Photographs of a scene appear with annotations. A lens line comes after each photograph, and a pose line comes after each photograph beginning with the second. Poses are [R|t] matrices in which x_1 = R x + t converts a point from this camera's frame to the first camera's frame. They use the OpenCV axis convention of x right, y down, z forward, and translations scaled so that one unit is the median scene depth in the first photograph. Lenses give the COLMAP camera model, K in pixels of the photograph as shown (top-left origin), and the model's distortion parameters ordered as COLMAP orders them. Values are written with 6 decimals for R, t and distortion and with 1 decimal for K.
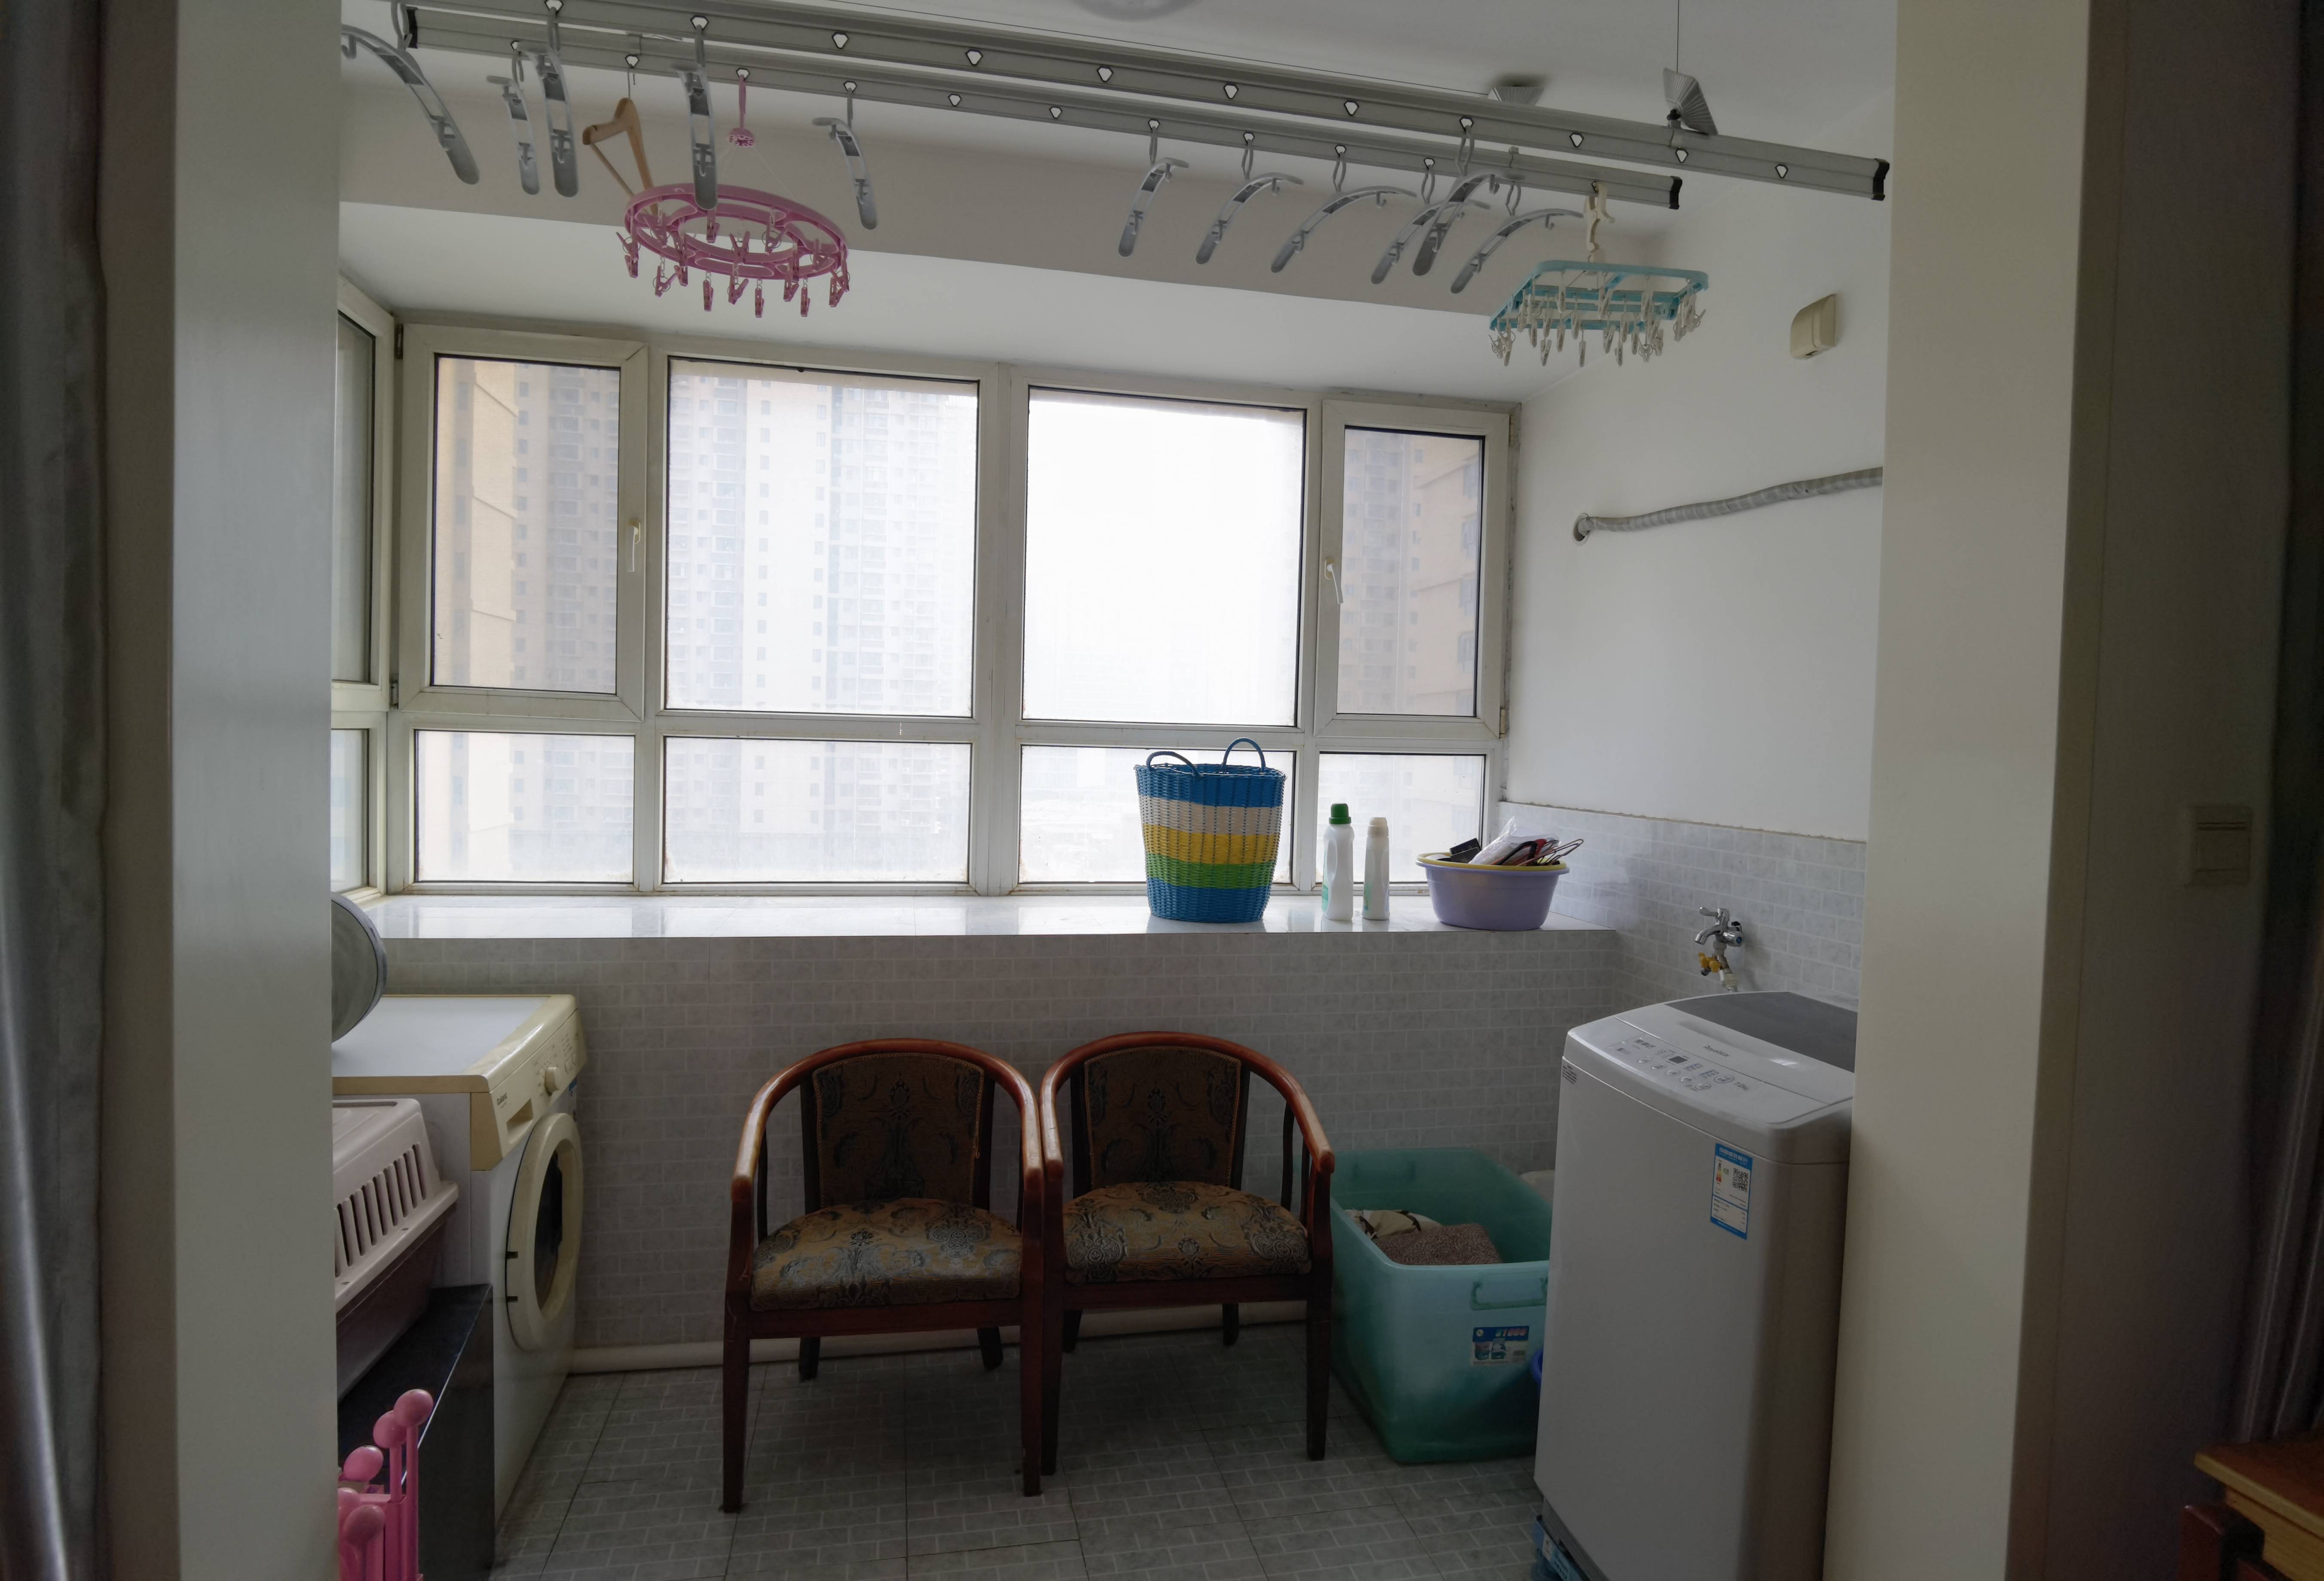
lens RADIAL K [[1210.0, 0, 1165.9], [0, 1210.0, 785.7], [0, 0, 1]] dist [-0.024889, -0.001633]
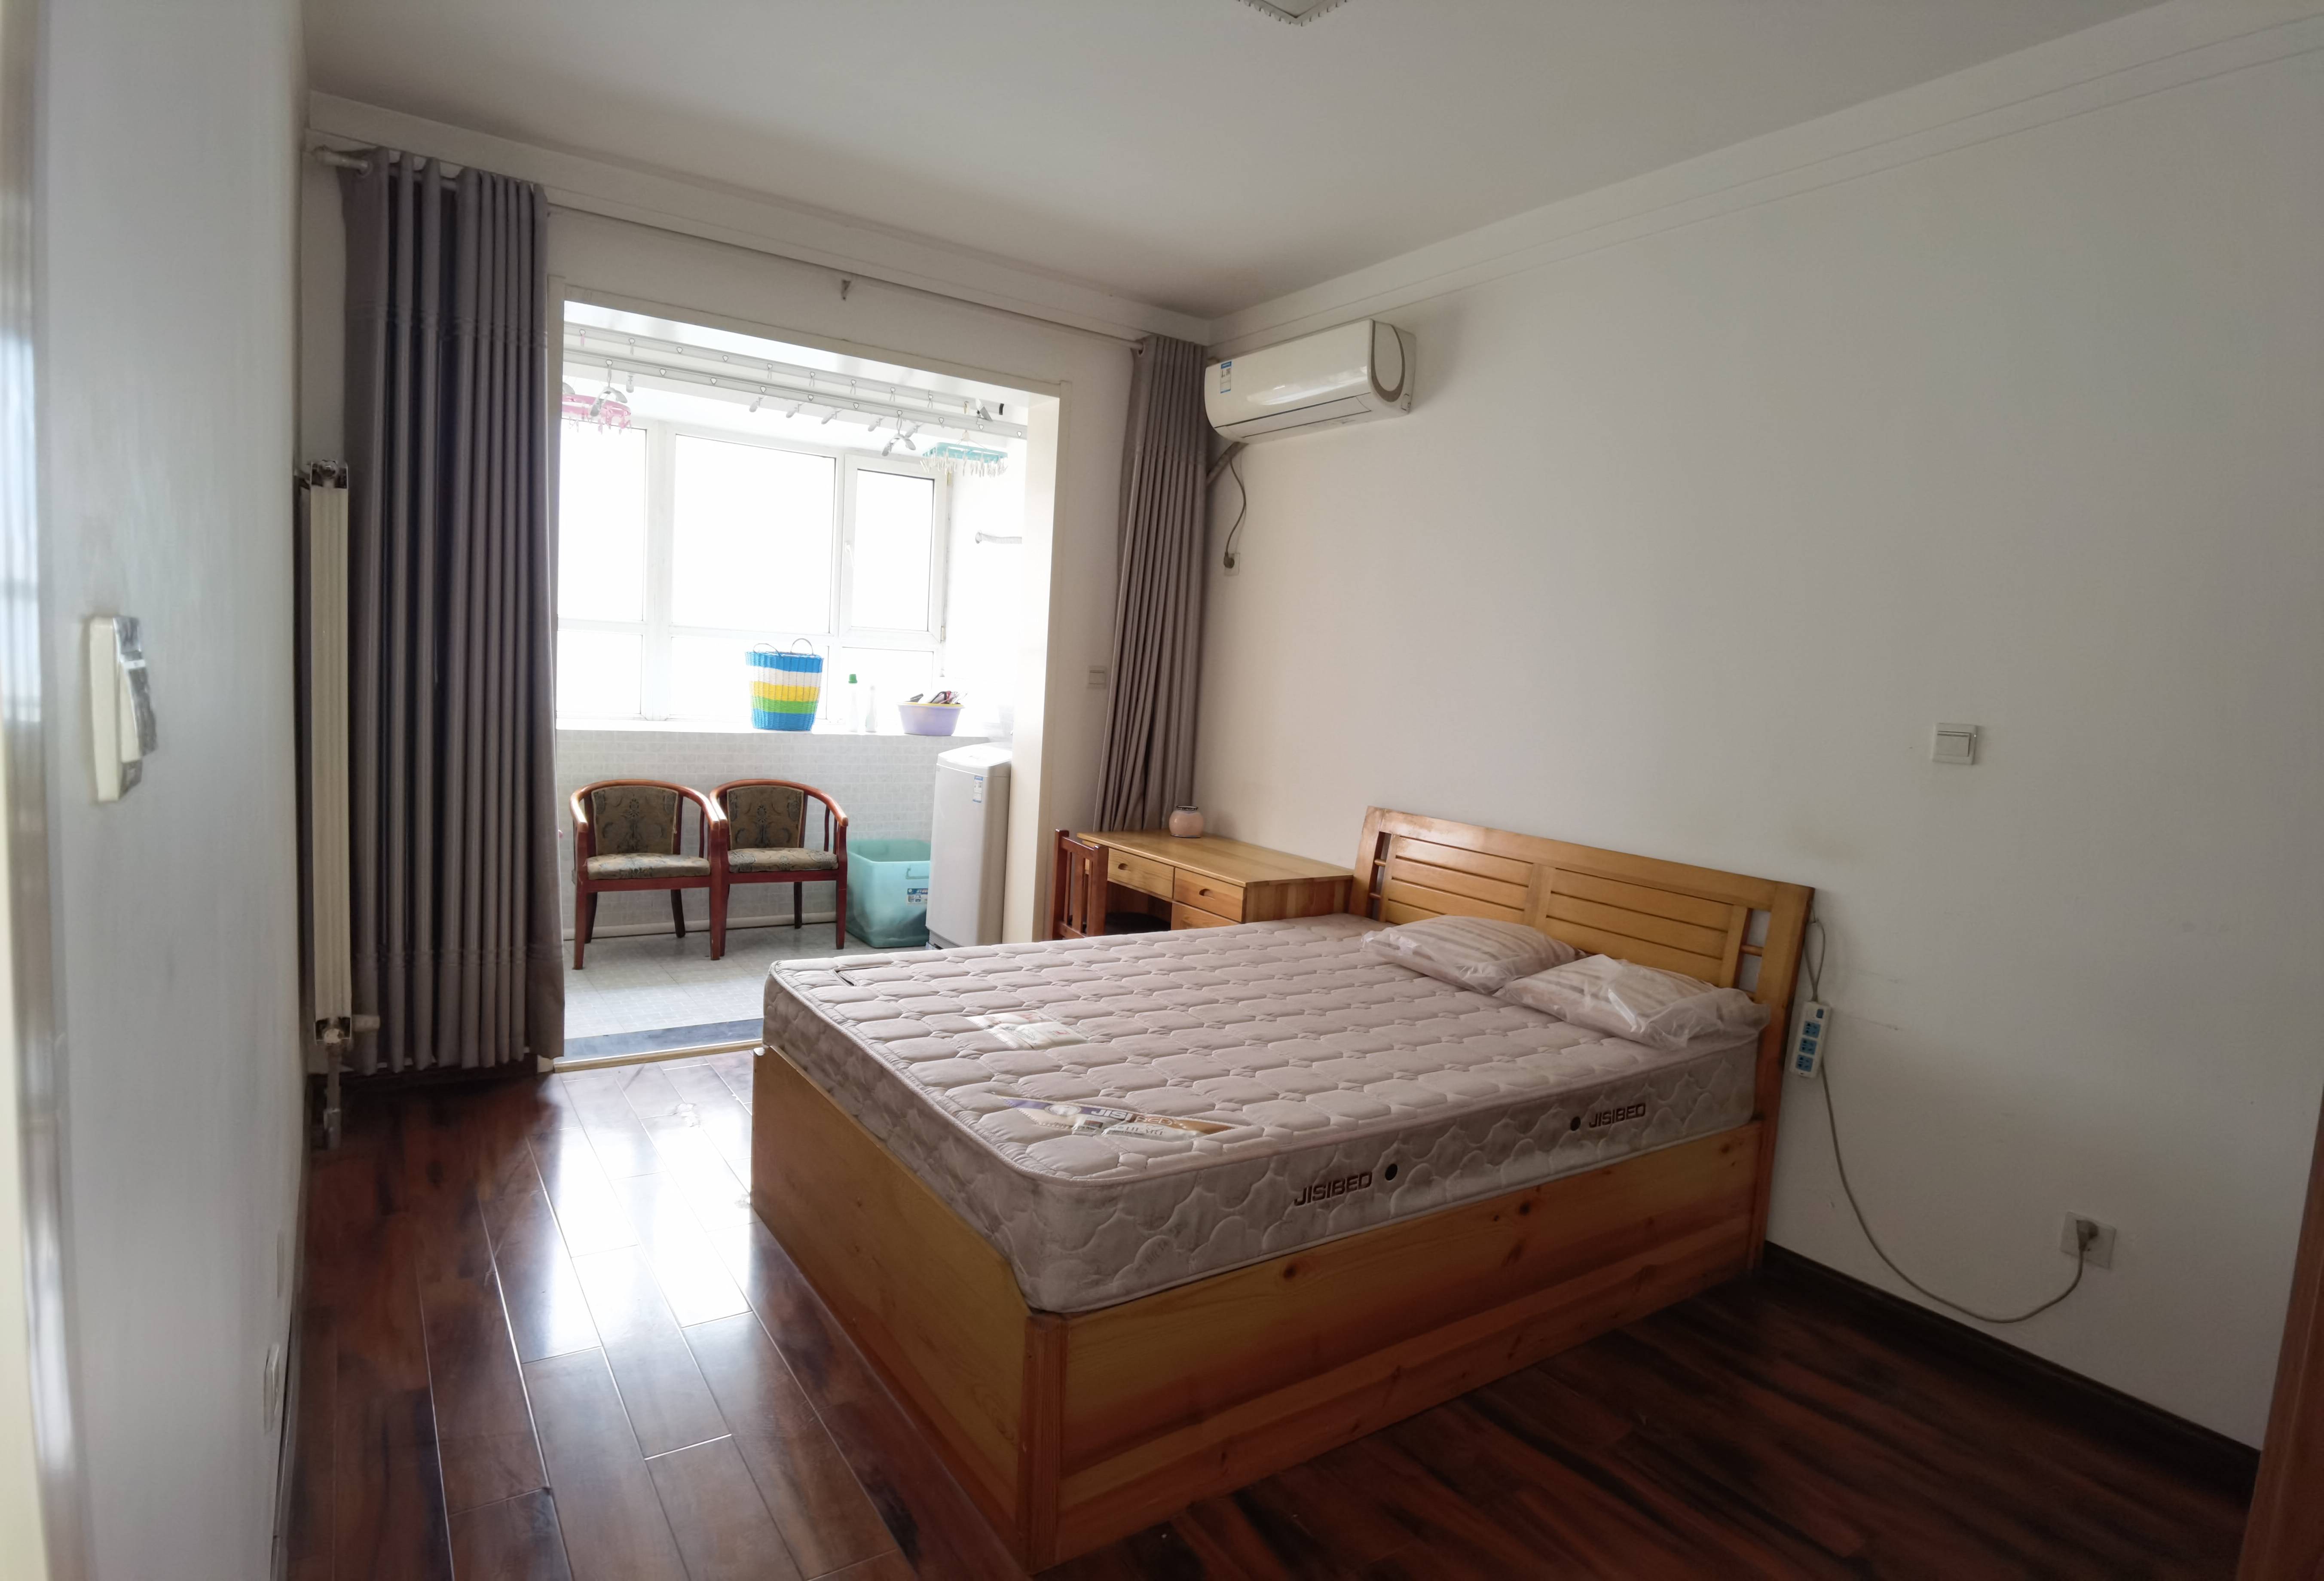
lens RADIAL K [[1210.0, 0, 1163.1], [0, 1210.0, 787.3], [0, 0, 1]] dist [-0.024889, -0.001633]
pose [[0.926130, -0.007372, 0.377133, -0.160901], [-0.021904, 0.997071, 0.073279, 0.055887], [-0.376569, -0.076127, 0.923255, -1.253121]]
